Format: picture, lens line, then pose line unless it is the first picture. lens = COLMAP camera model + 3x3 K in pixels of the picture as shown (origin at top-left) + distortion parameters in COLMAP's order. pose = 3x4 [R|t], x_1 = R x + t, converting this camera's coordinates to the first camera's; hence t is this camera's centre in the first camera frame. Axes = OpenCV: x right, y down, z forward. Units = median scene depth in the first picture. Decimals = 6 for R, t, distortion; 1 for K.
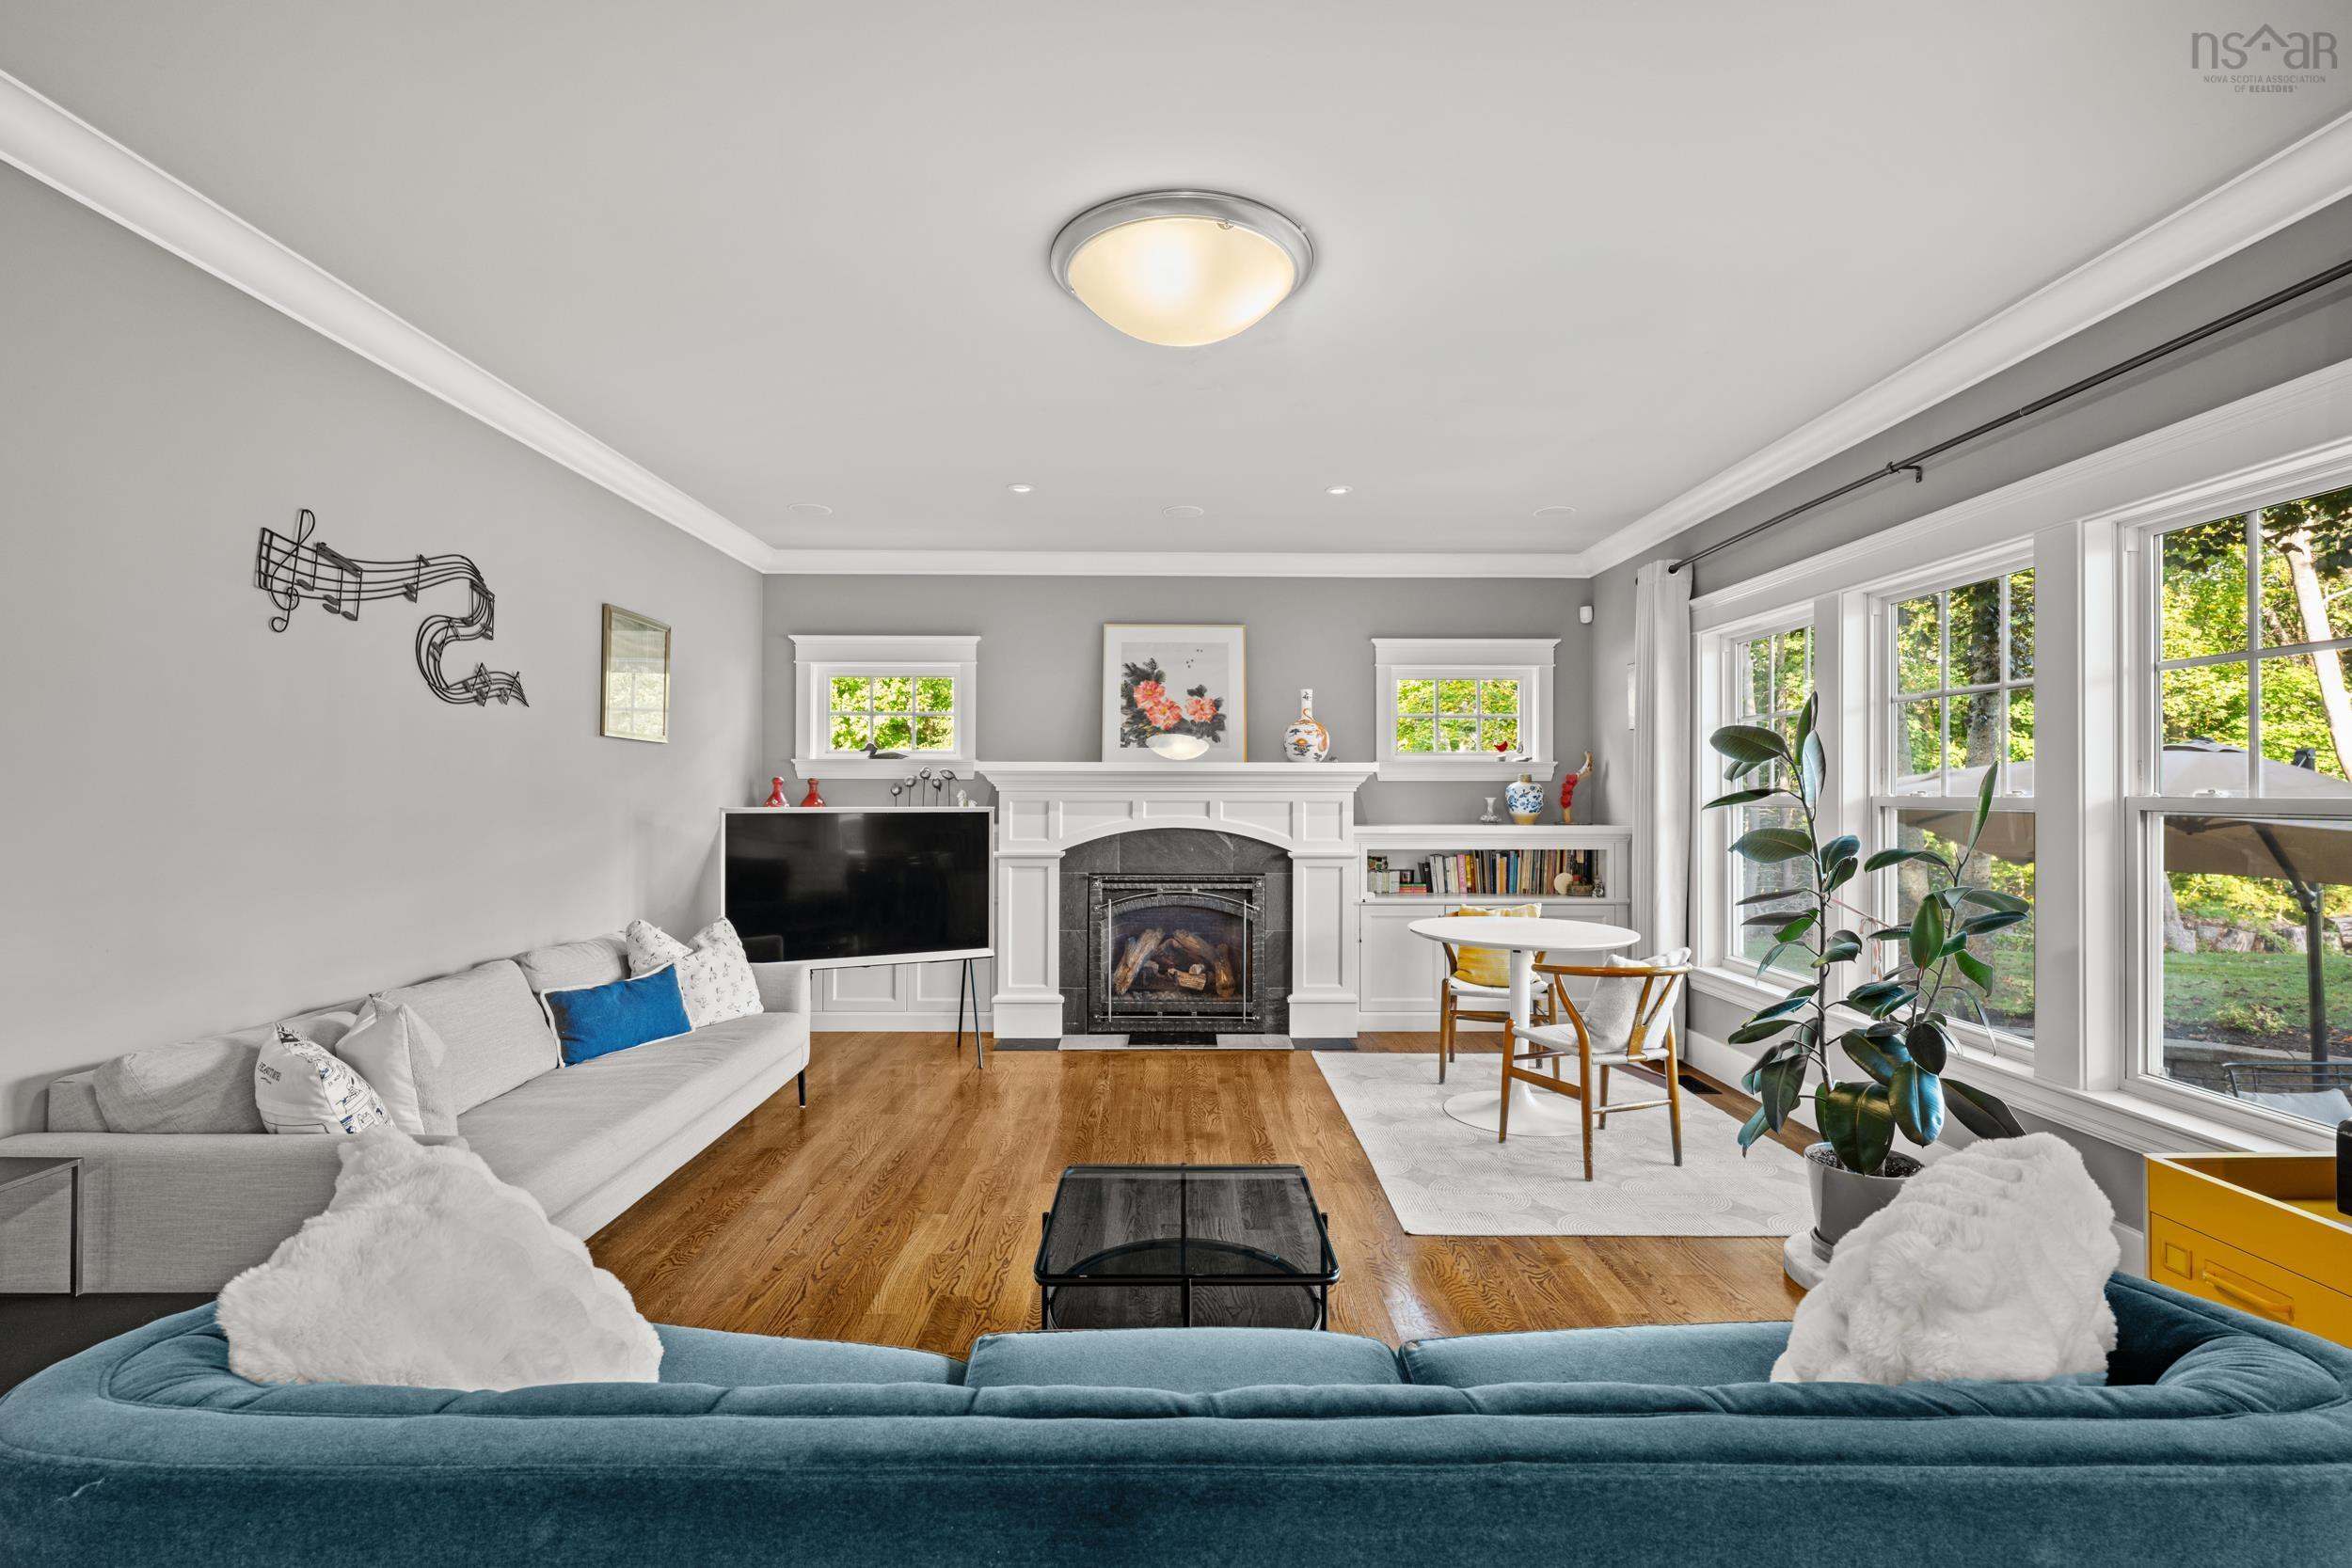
lens RADIAL K [[1060.1, 0, 1175.0], [0, 1060.1, 791.7], [0, 0, 1]] dist [-0.004852, -0.000574]
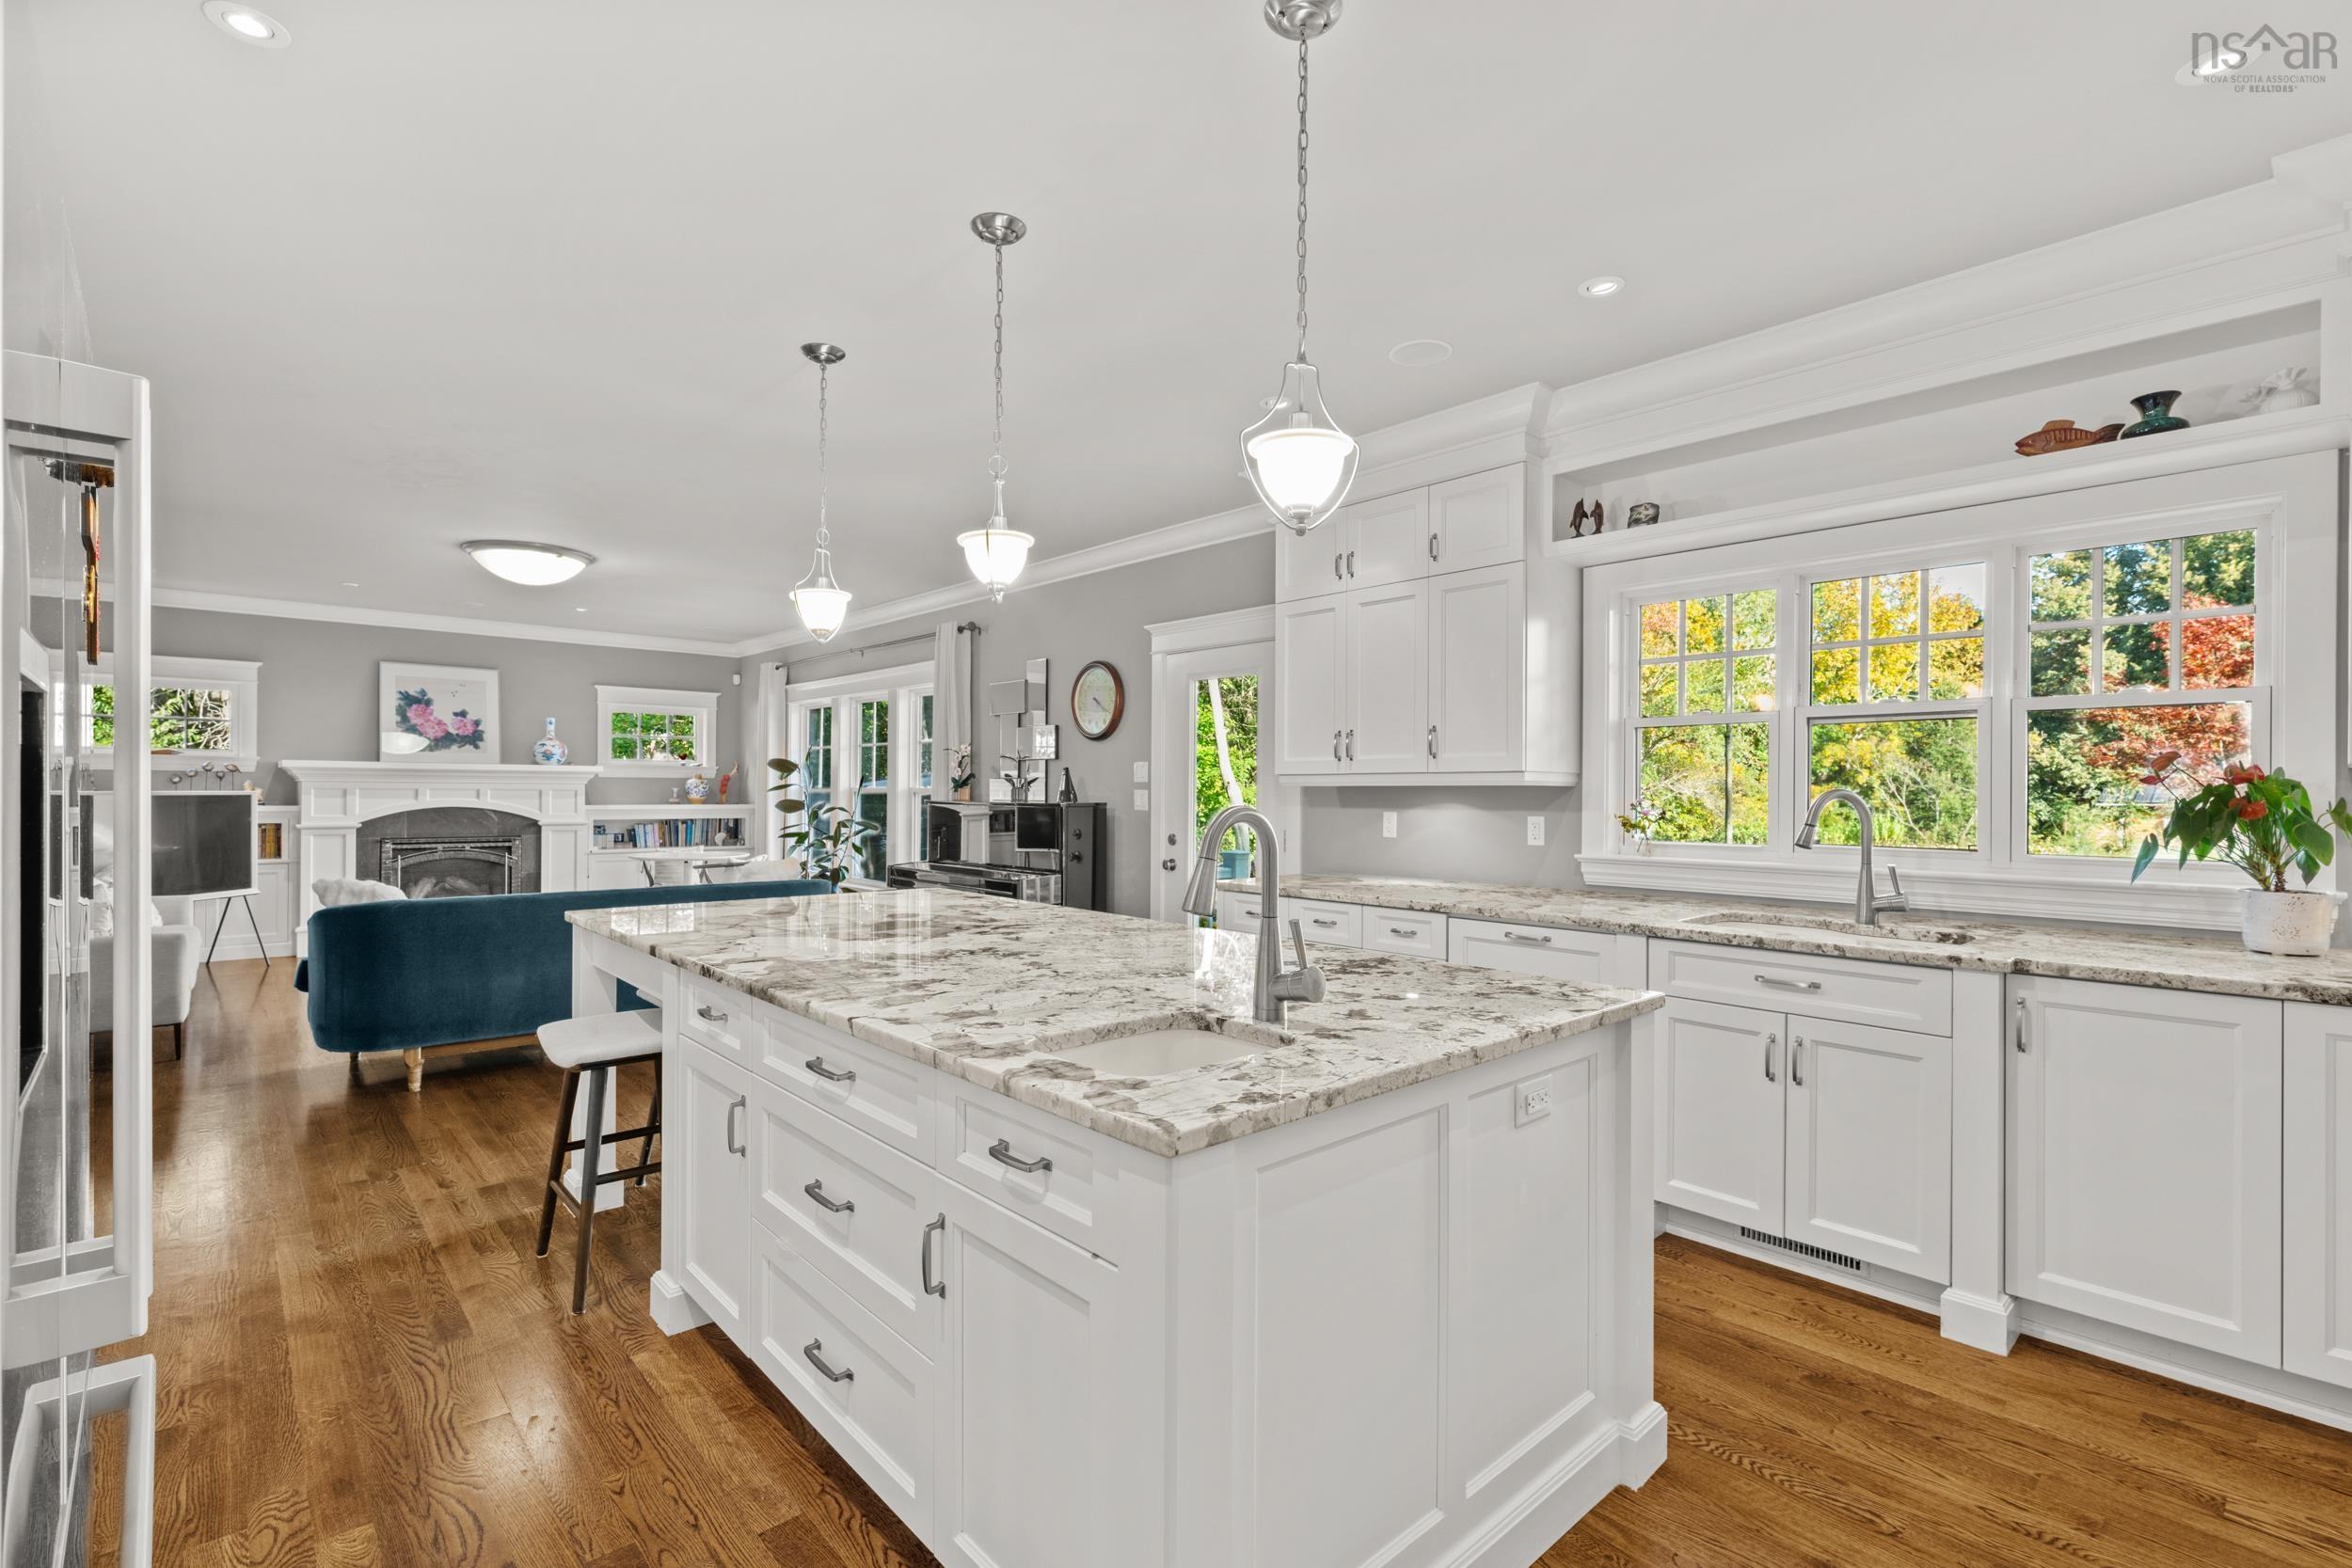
lens RADIAL K [[1060.1, 0, 1187.5], [0, 1060.1, 794.2], [0, 0, 1]] dist [-0.004852, -0.000574]
pose [[0.742339, 0.001013, 0.670024, -0.218051], [-0.007165, 0.999954, 0.006427, -0.001009], [-0.669986, -0.009572, 0.742312, -0.768839]]
